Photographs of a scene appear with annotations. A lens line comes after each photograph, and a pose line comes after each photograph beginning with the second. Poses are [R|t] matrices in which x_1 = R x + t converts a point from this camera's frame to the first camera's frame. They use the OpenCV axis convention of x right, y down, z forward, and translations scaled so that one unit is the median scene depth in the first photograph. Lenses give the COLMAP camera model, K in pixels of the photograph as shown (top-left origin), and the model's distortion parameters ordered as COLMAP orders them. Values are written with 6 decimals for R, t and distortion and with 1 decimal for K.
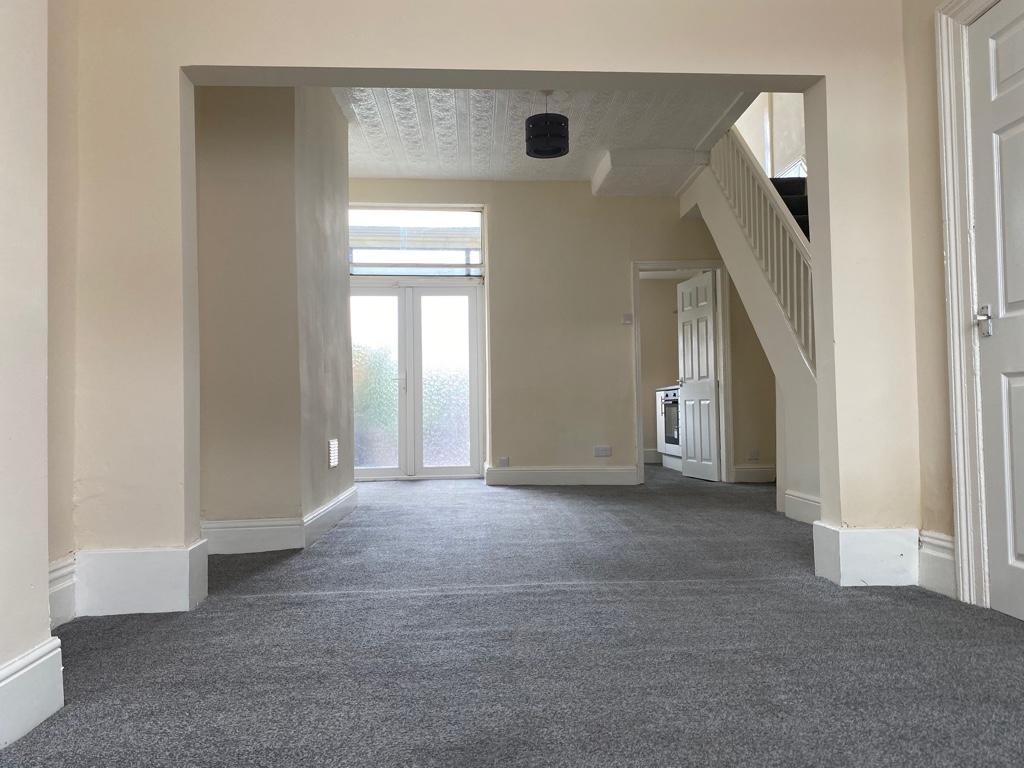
lens RADIAL K [[751.0, 0, 513.4], [0, 751.0, 377.5], [0, 0, 1]] dist [-0.000280, -0.035238]
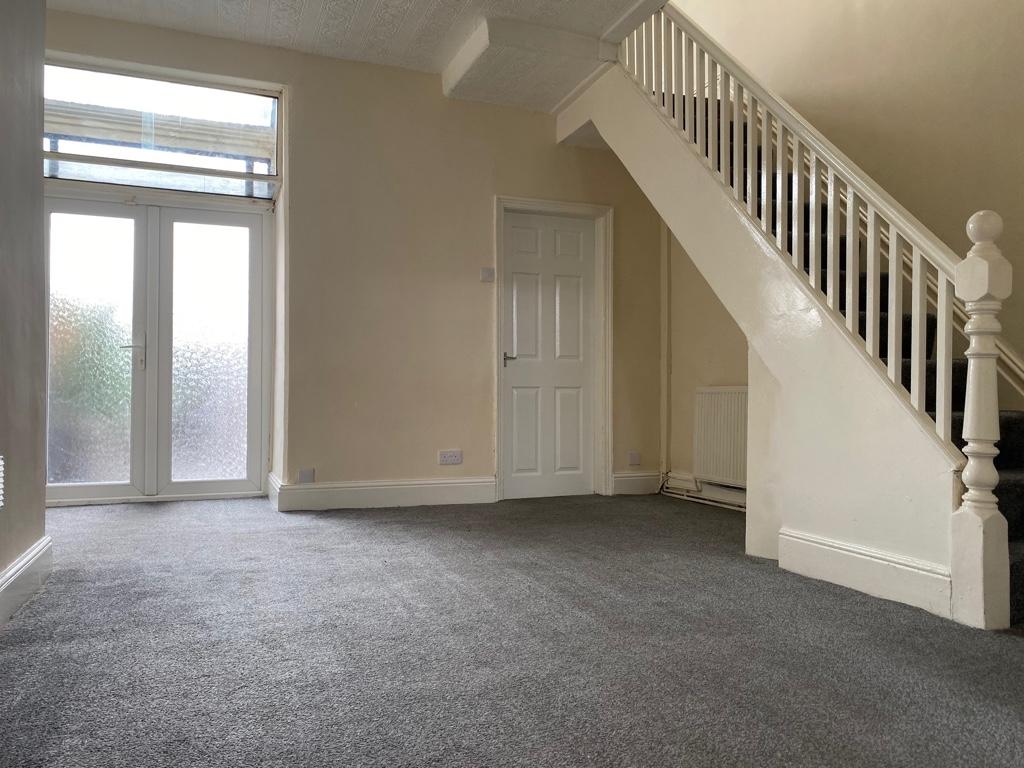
lens RADIAL K [[751.0, 0, 513.4], [0, 751.0, 377.5], [0, 0, 1]] dist [-0.000280, -0.035238]
pose [[0.946579, 0.021932, 0.321726, -0.051797], [-0.028688, 0.999456, 0.016272, 0.008872], [-0.321194, -0.024632, 0.946693, 0.294522]]
